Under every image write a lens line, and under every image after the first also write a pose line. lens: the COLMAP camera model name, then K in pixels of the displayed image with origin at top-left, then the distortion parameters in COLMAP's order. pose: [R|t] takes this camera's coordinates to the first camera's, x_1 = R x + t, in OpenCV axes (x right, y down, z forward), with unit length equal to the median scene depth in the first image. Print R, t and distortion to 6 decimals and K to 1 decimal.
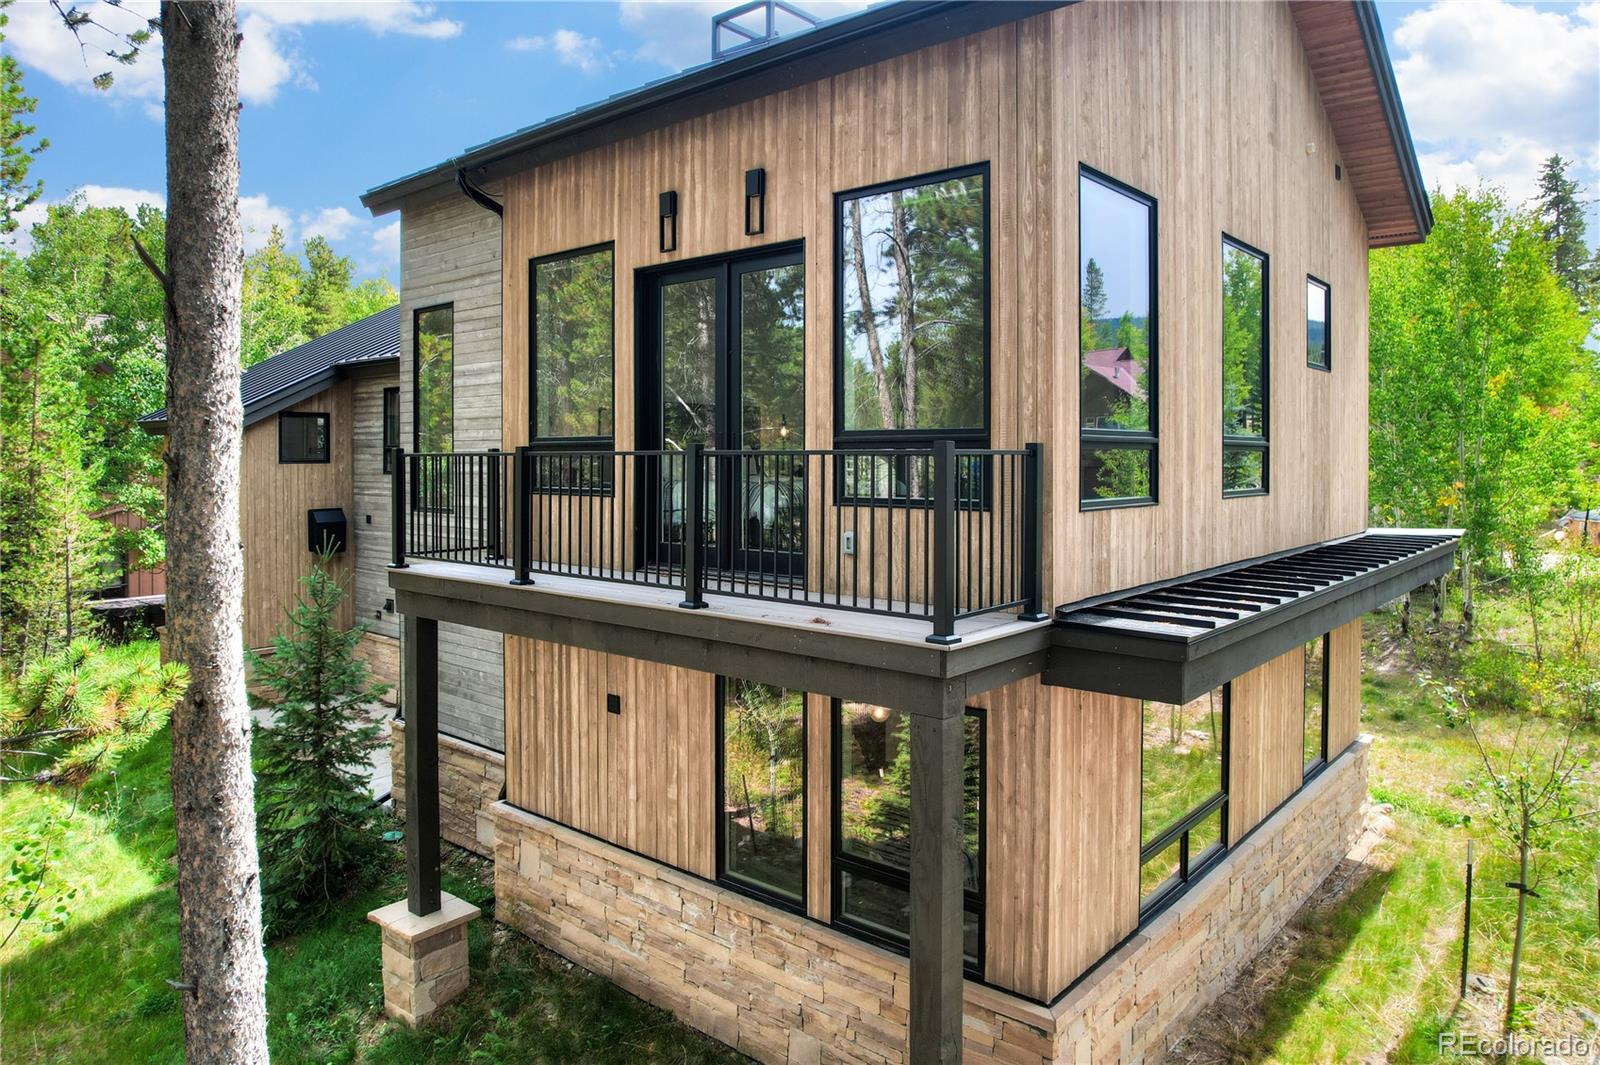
lens RADIAL K [[1049.6, 0, 802.6], [0, 1049.6, 472.6], [0, 0, 1]] dist [-0.004343, -0.000178]
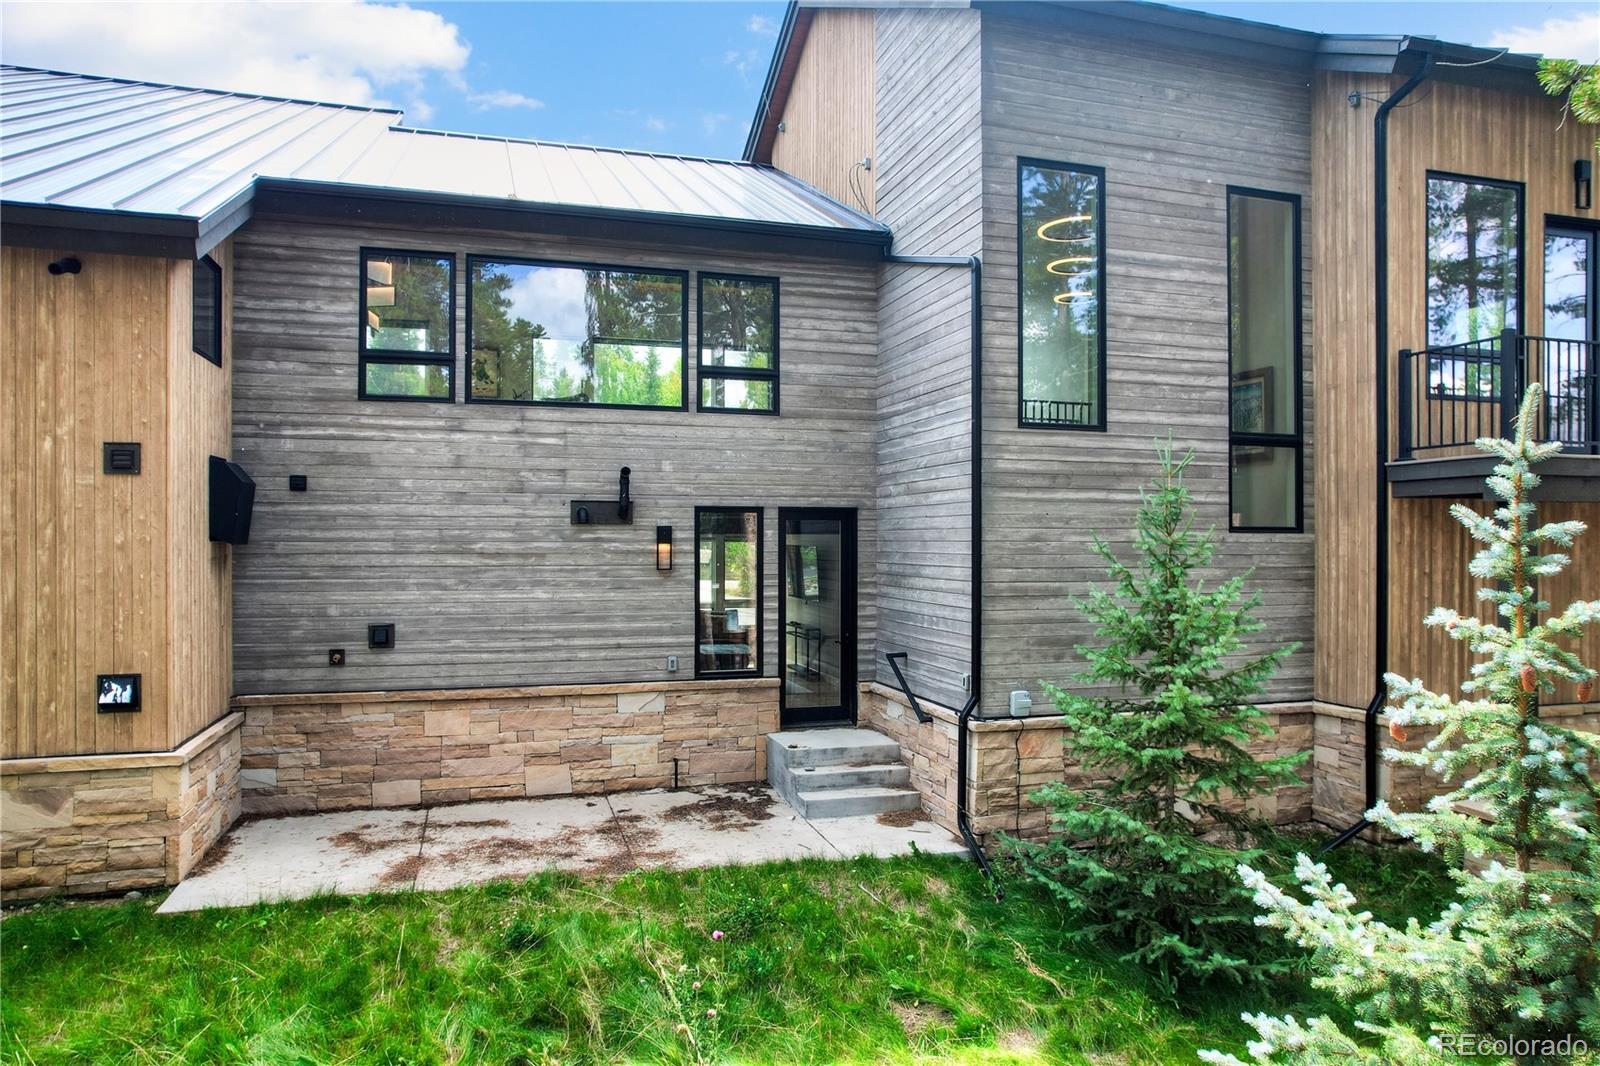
lens RADIAL K [[1029.8, 0, 800.0], [0, 1029.8, 533.0], [0, 0, 1]] dist [-0.029634, 0.000051]
pose [[0.538896, -0.001367, 0.842371, -1.421711], [0.011009, 0.999925, -0.005421, 0.150368], [-0.842300, 0.012195, 0.538871, 0.983715]]
